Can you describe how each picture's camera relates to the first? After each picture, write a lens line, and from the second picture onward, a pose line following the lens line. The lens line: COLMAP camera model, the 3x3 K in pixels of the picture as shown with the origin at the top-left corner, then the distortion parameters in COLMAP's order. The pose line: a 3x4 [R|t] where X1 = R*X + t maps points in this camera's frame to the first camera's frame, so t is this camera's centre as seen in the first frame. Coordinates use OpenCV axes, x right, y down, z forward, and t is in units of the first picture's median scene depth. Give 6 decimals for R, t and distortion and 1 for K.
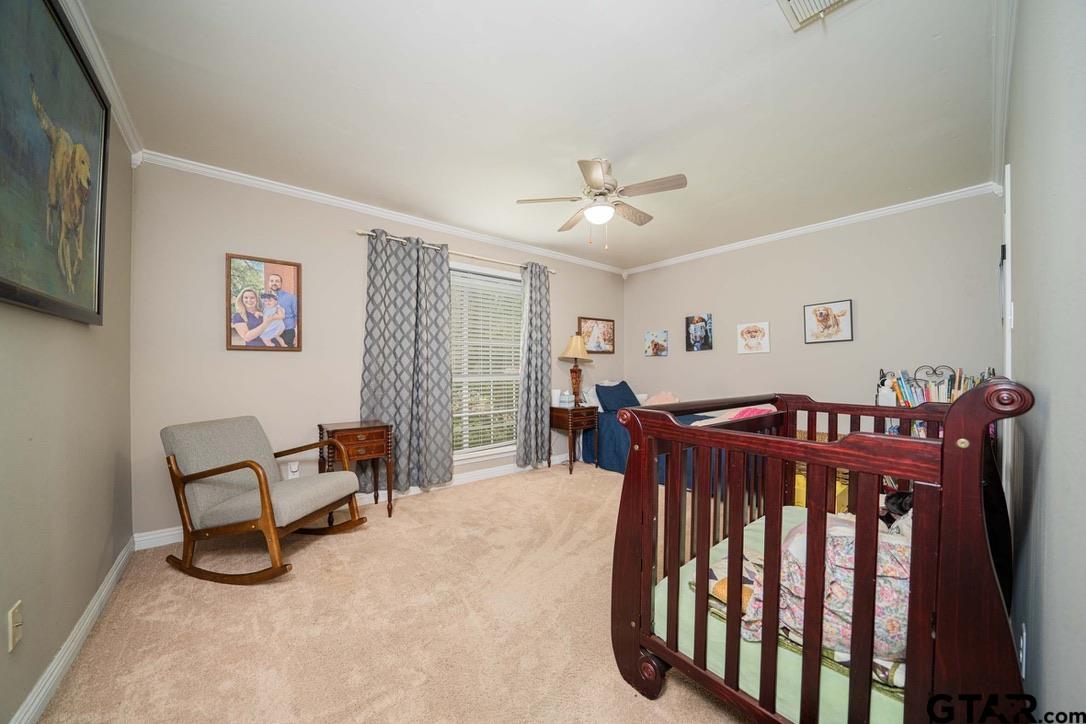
lens RADIAL K [[374.8, 0, 535.7], [0, 374.8, 368.9], [0, 0, 1]] dist [-0.026415, 0.003236]
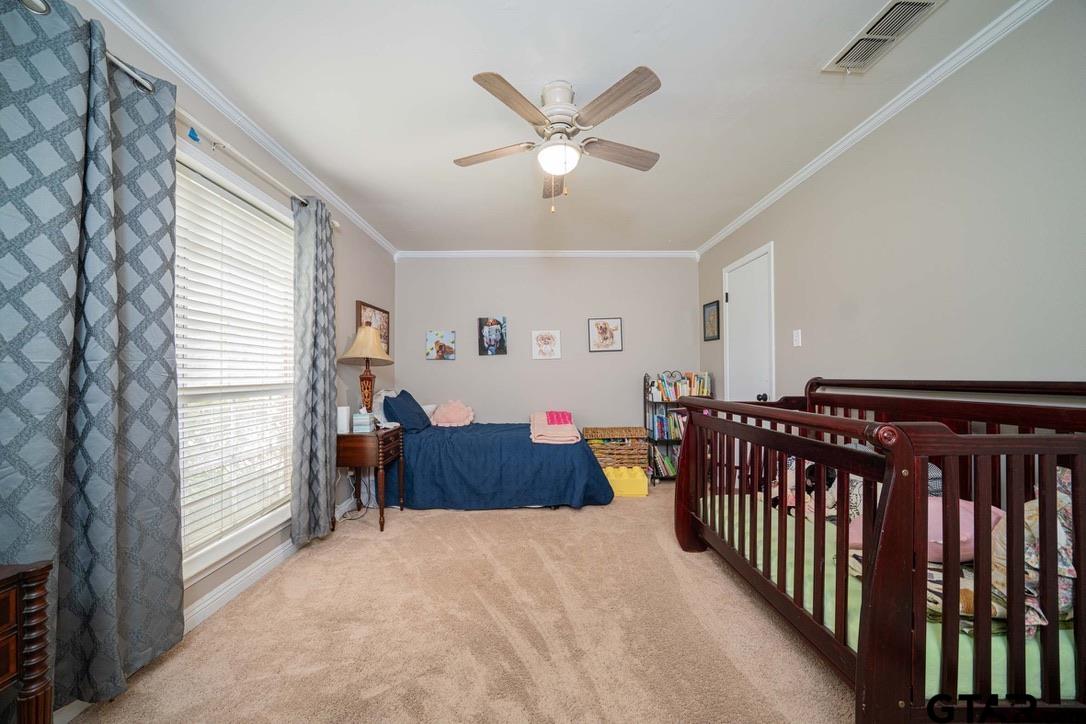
lens RADIAL K [[374.8, 0, 535.7], [0, 374.8, 368.9], [0, 0, 1]] dist [-0.026415, 0.003236]
pose [[0.625115, 0.007326, 0.780498, -0.244749], [0.006002, 0.999881, -0.014193, 0.000416], [-0.780510, 0.013557, 0.624997, 0.341753]]
